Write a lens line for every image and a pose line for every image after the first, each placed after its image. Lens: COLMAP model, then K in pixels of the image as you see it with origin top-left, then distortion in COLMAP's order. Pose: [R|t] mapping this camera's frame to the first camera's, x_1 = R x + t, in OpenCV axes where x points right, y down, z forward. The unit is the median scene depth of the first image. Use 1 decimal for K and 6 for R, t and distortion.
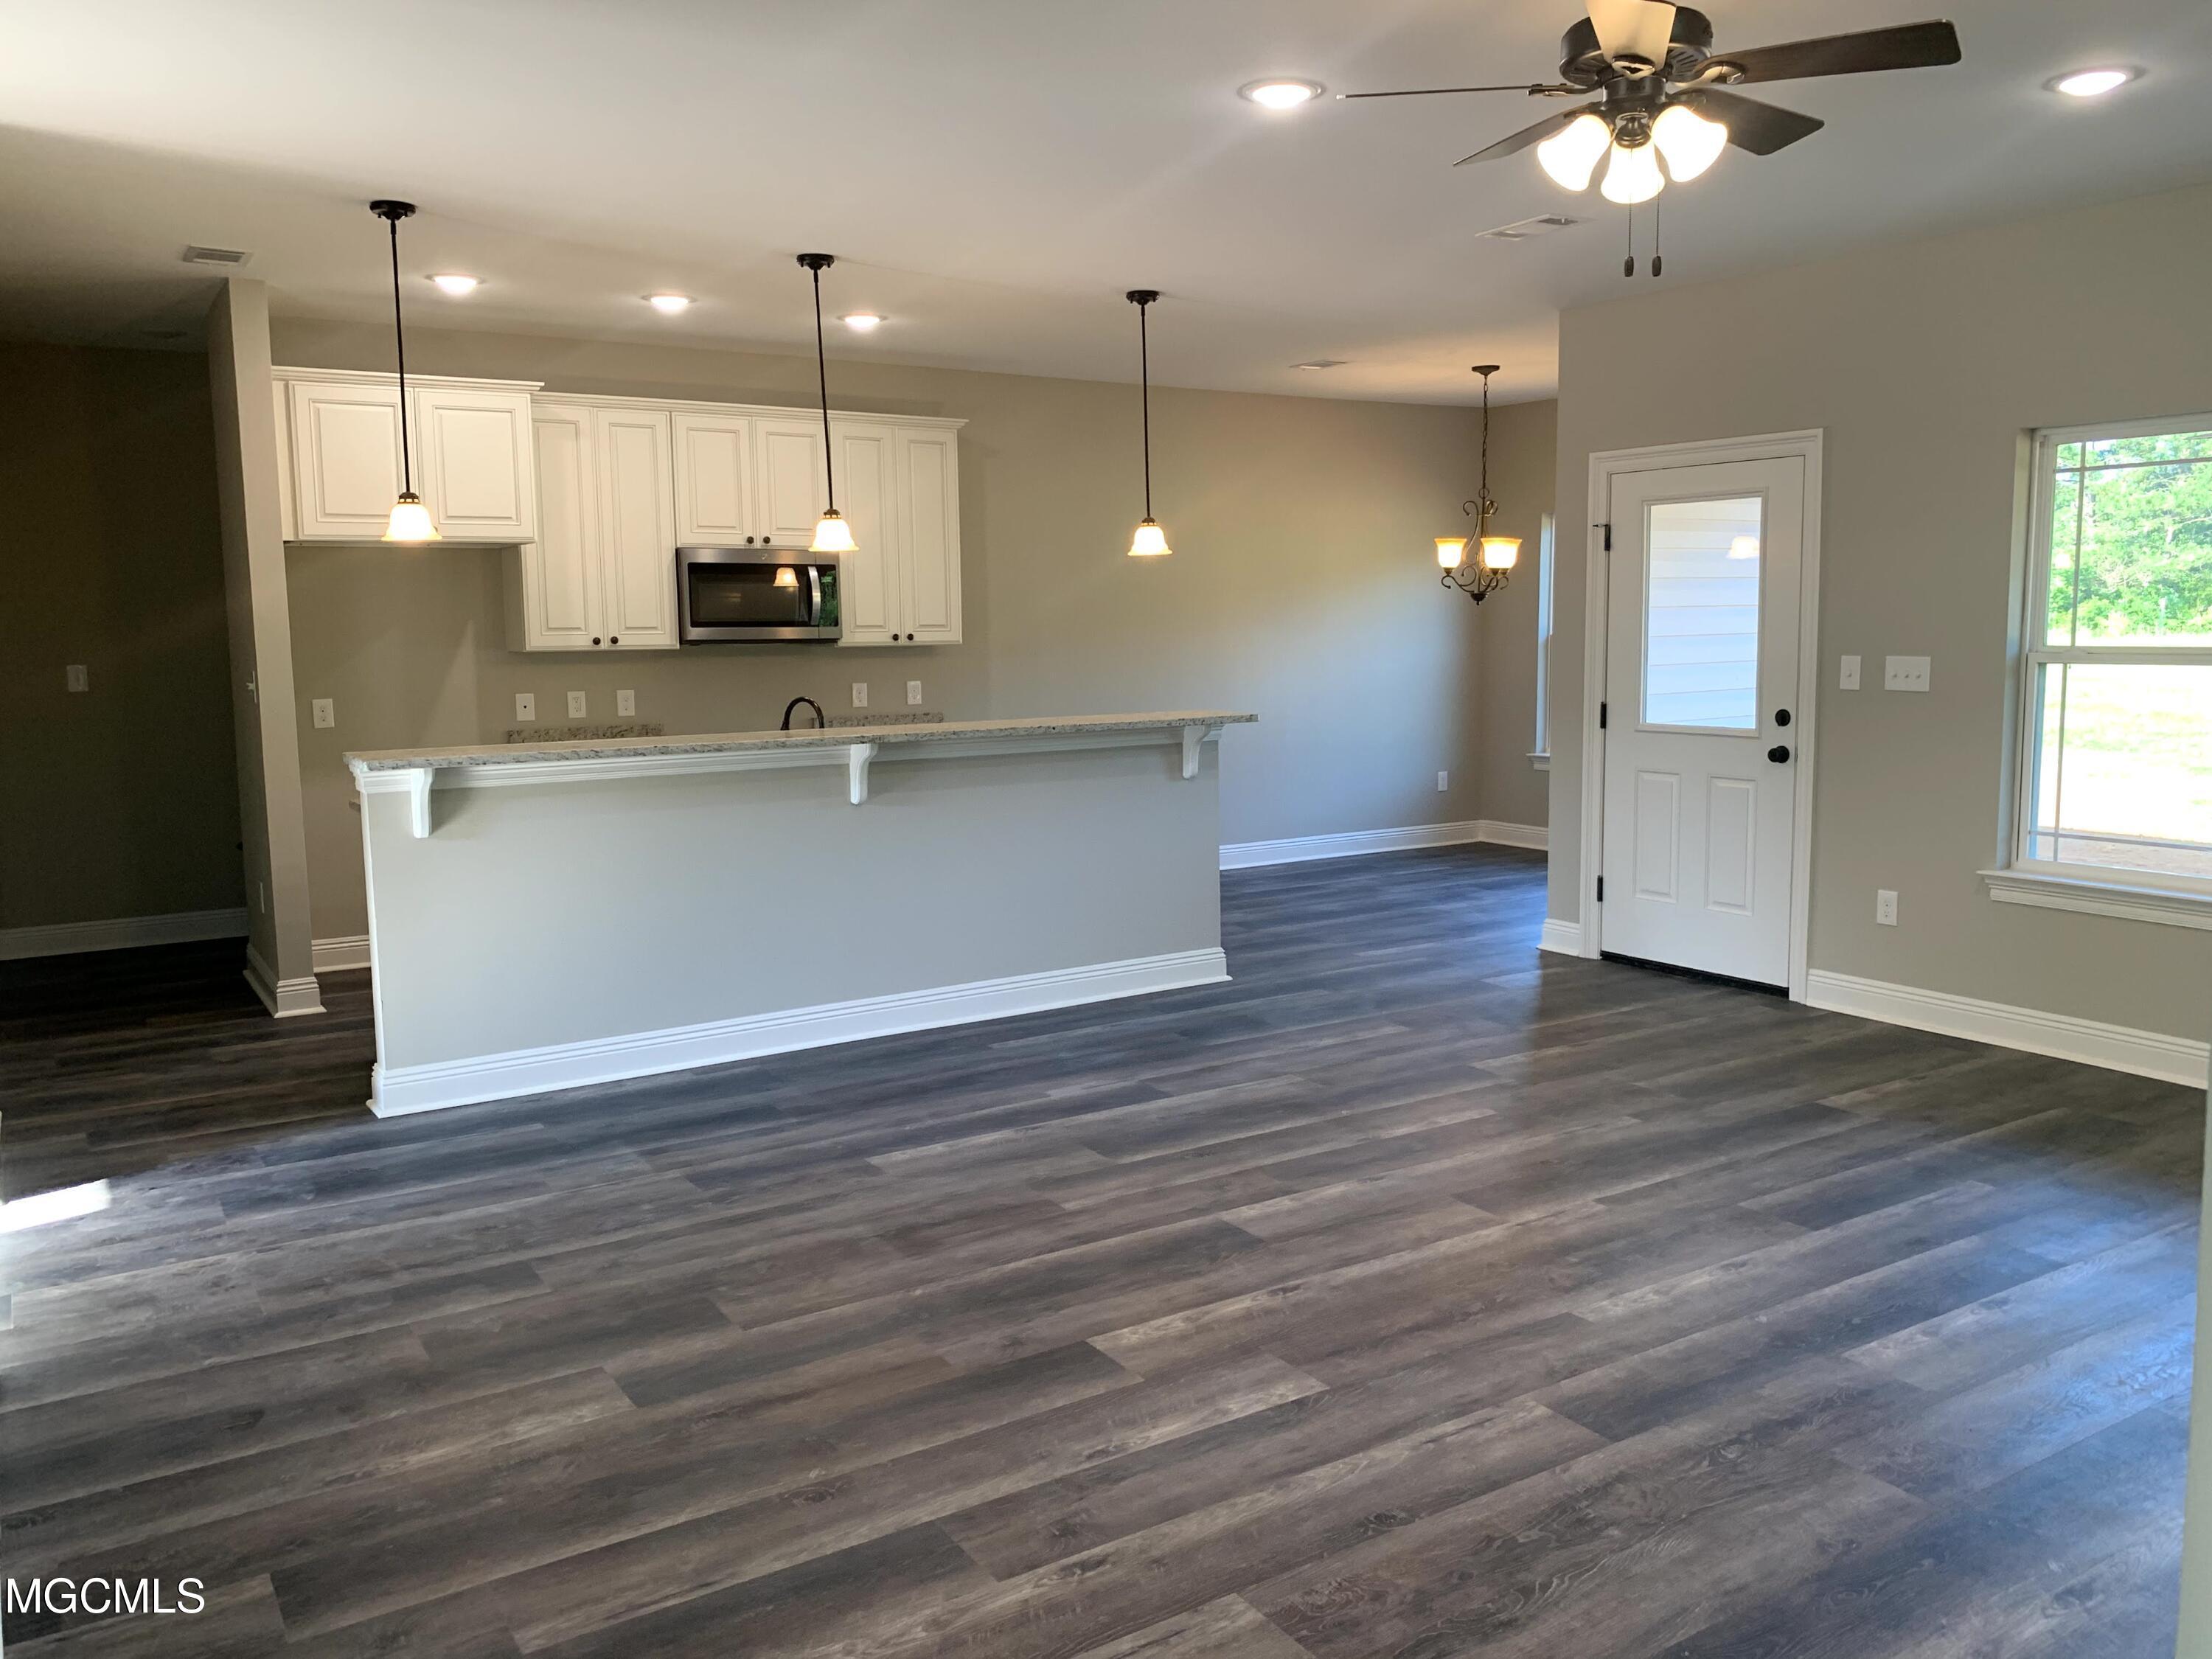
lens RADIAL K [[1694.4, 0, 1111.3], [0, 1694.4, 766.7], [0, 0, 1]] dist [0.030215, -0.033397]
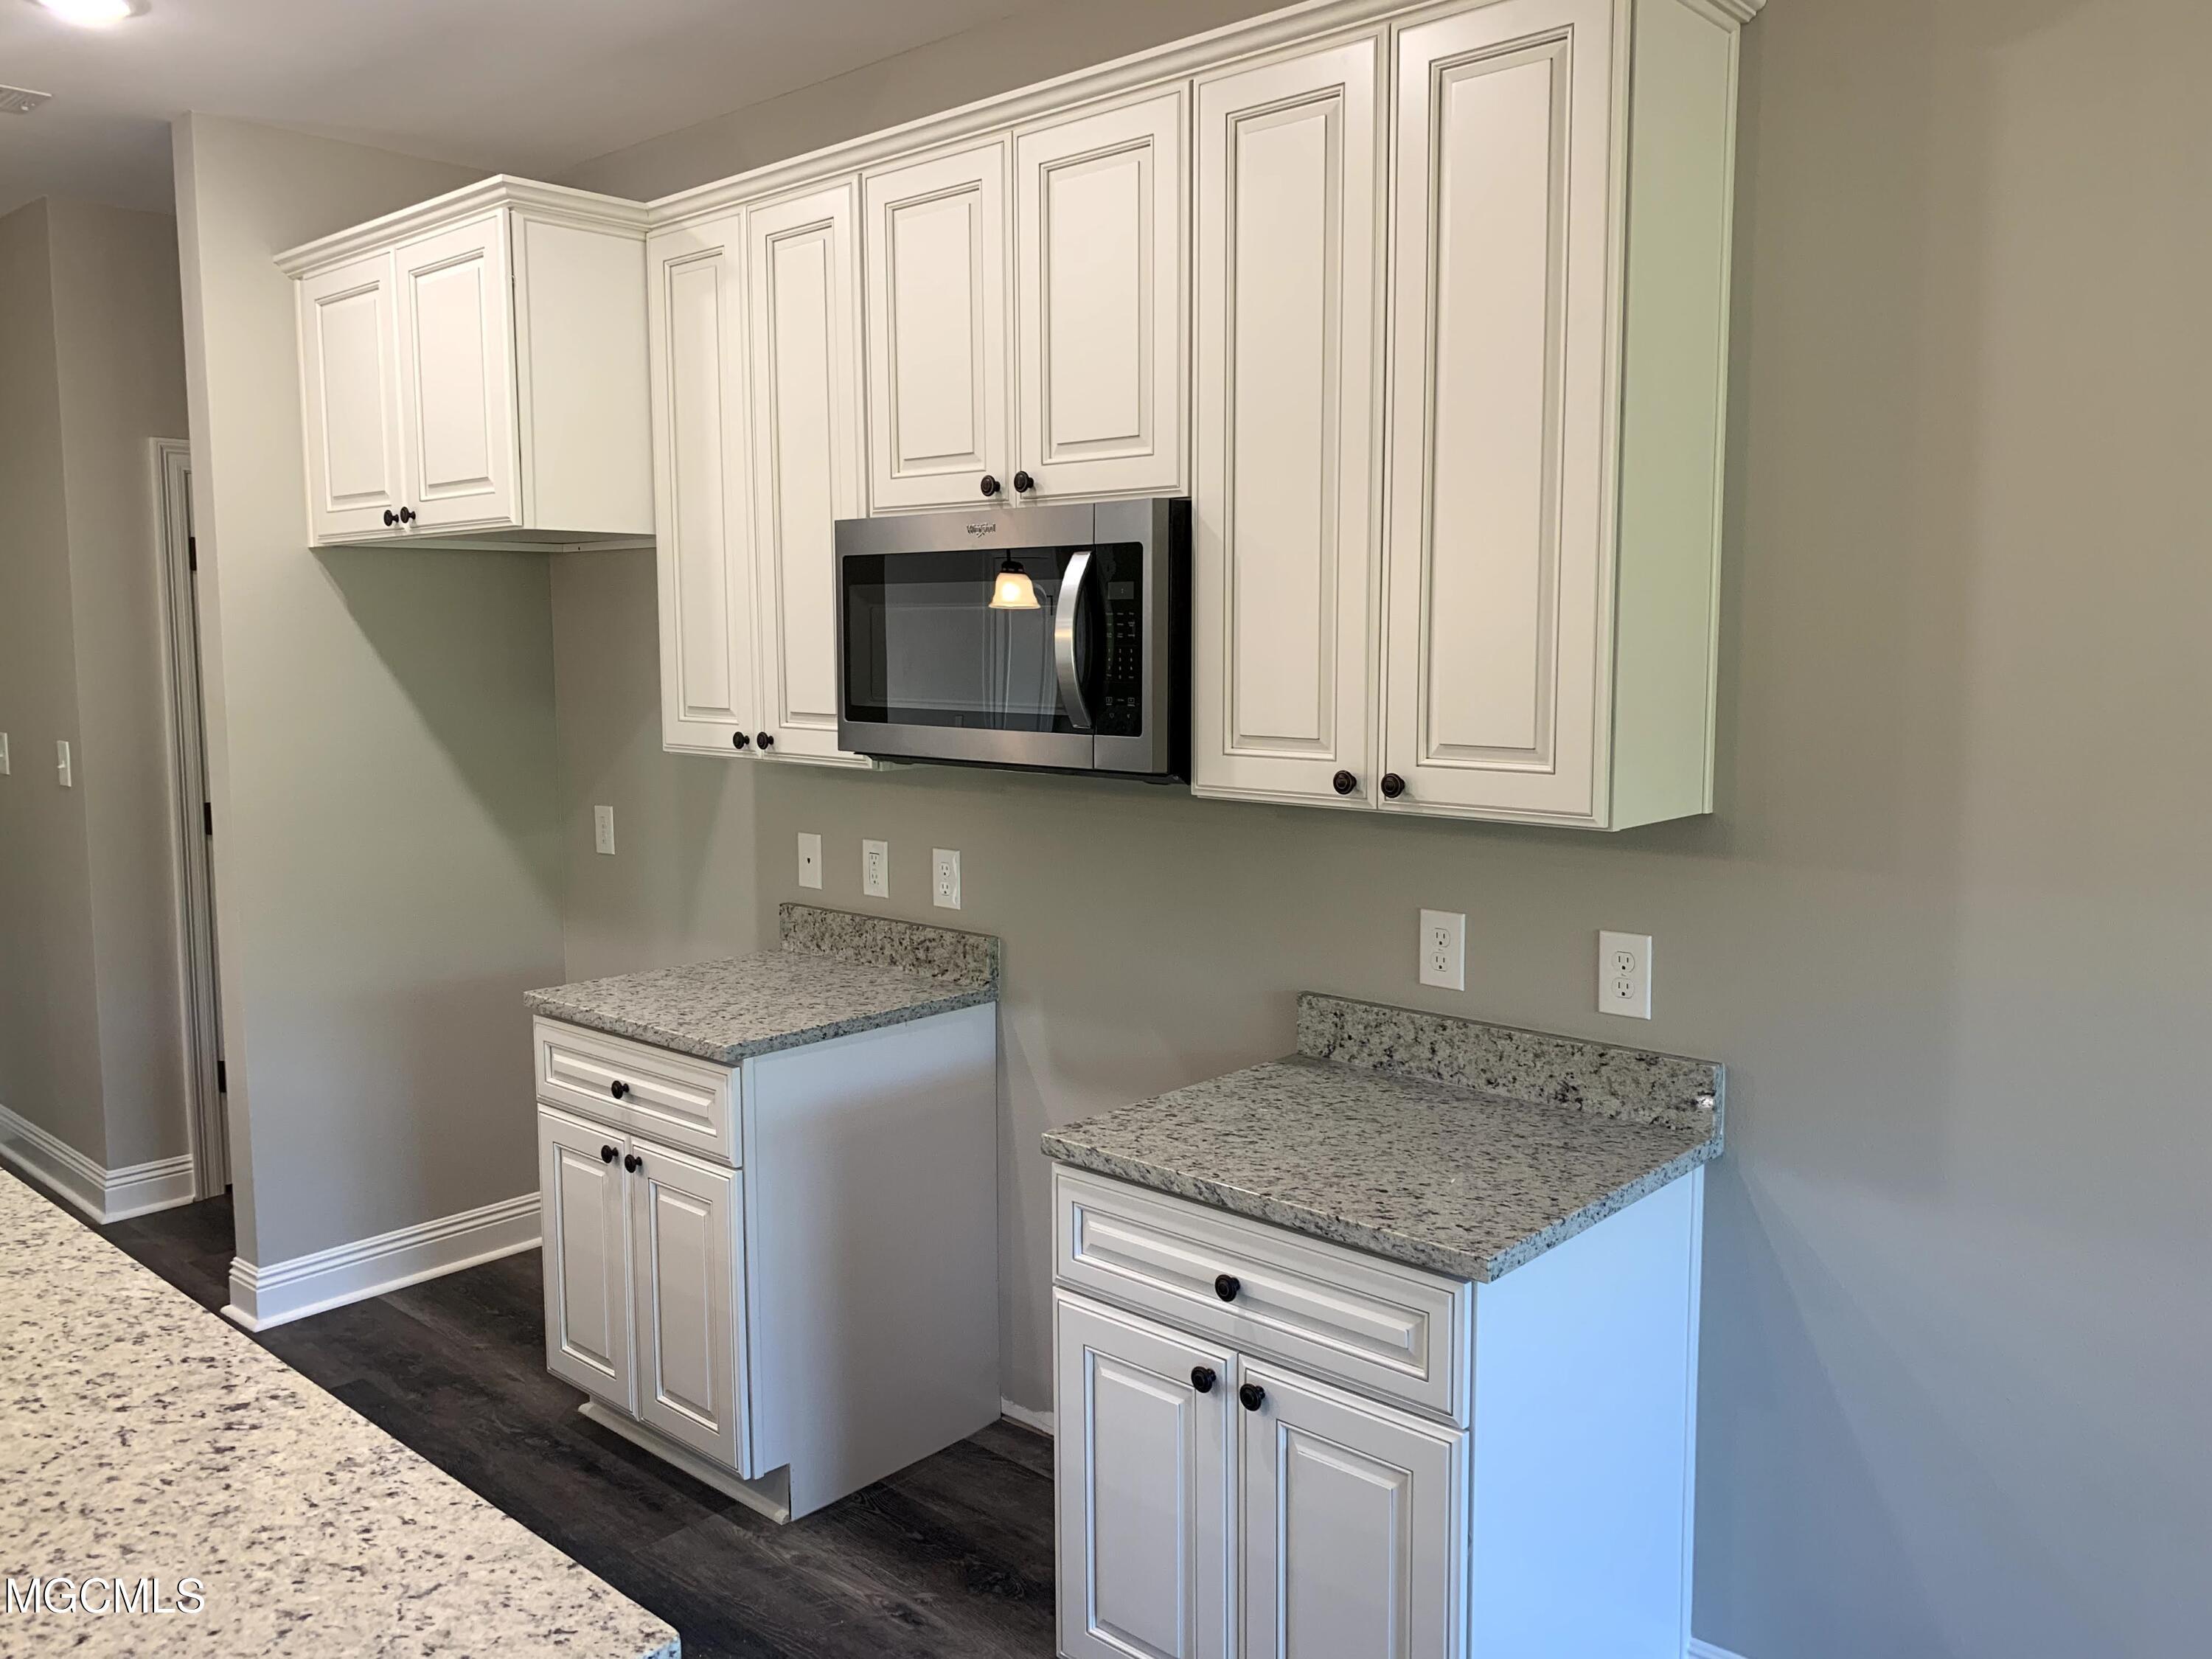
lens RADIAL K [[1694.4, 0, 1151.4], [0, 1694.4, 766.1], [0, 0, 1]] dist [0.030215, -0.033397]
pose [[0.276991, 0.086048, -0.957012, 0.228629], [-0.084802, 0.994285, 0.064855, -0.157903], [0.957123, 0.063193, 0.282705, 1.472840]]
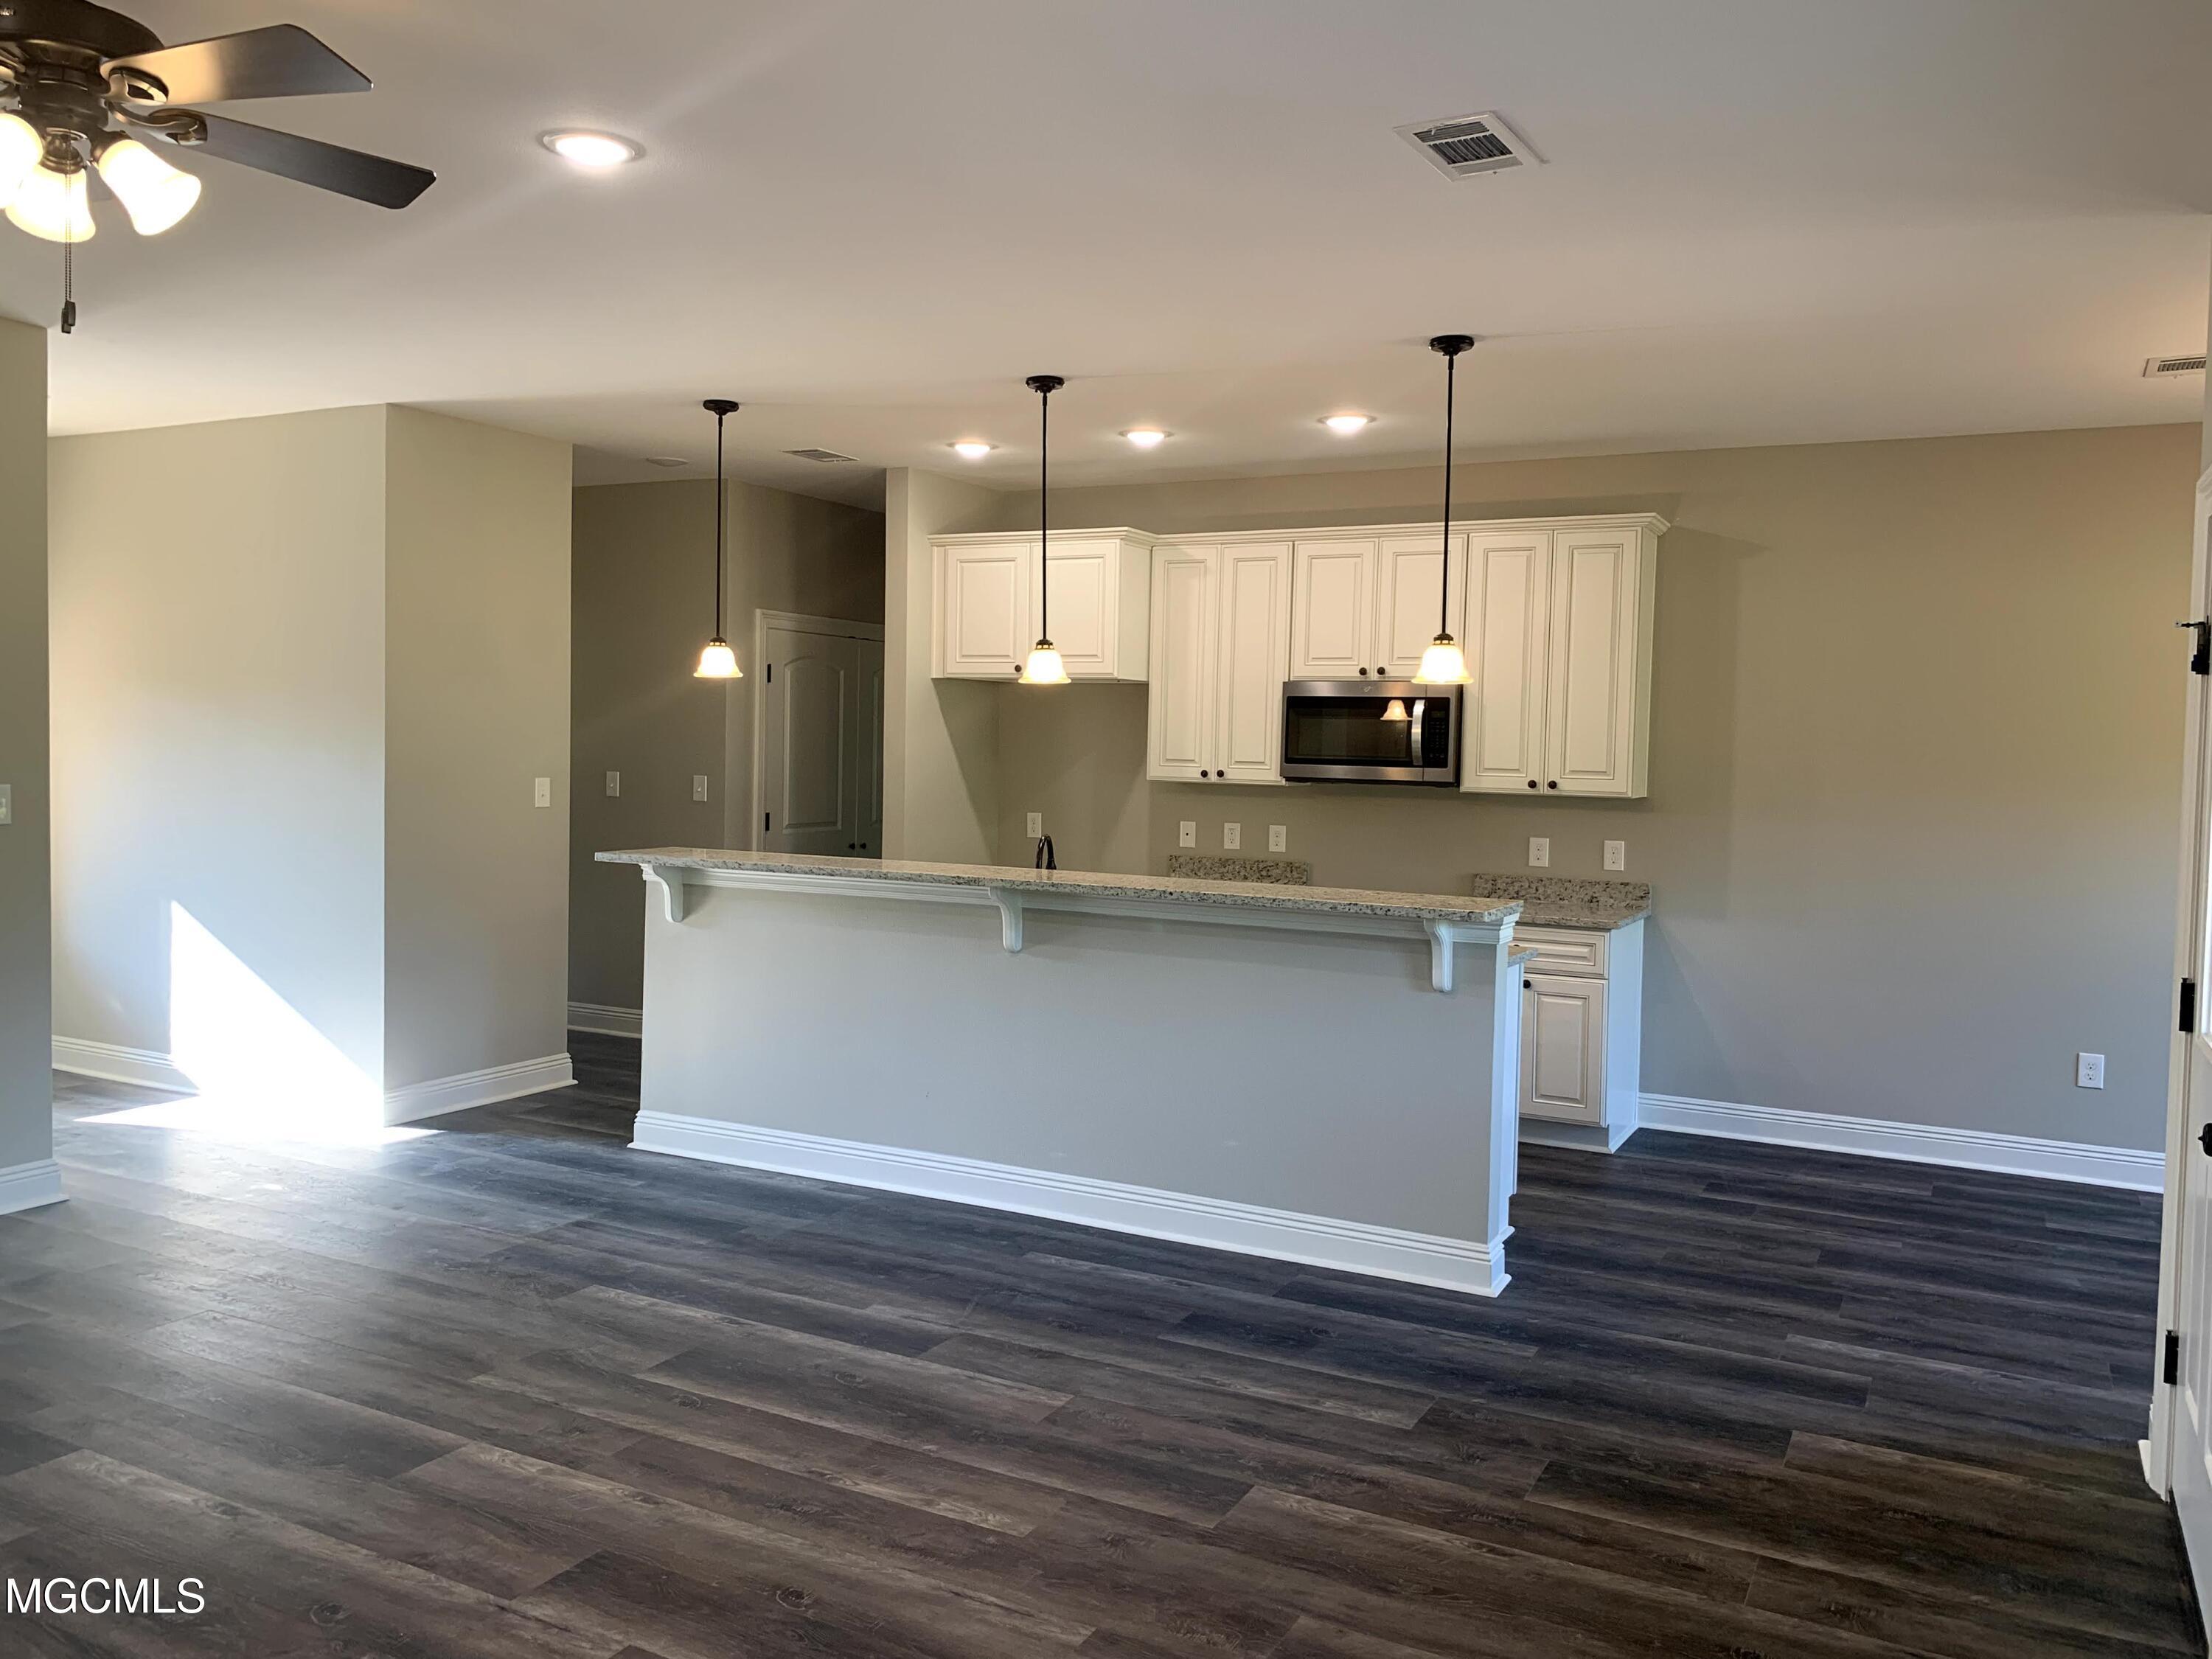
lens RADIAL K [[1694.4, 0, 1085.1], [0, 1694.4, 744.2], [0, 0, 1]] dist [0.030215, -0.033397]
pose [[0.484539, 0.024303, -0.874432, 0.808778], [-0.104223, 0.994098, -0.030123, -0.080623], [0.868539, 0.105732, 0.484212, 0.681835]]
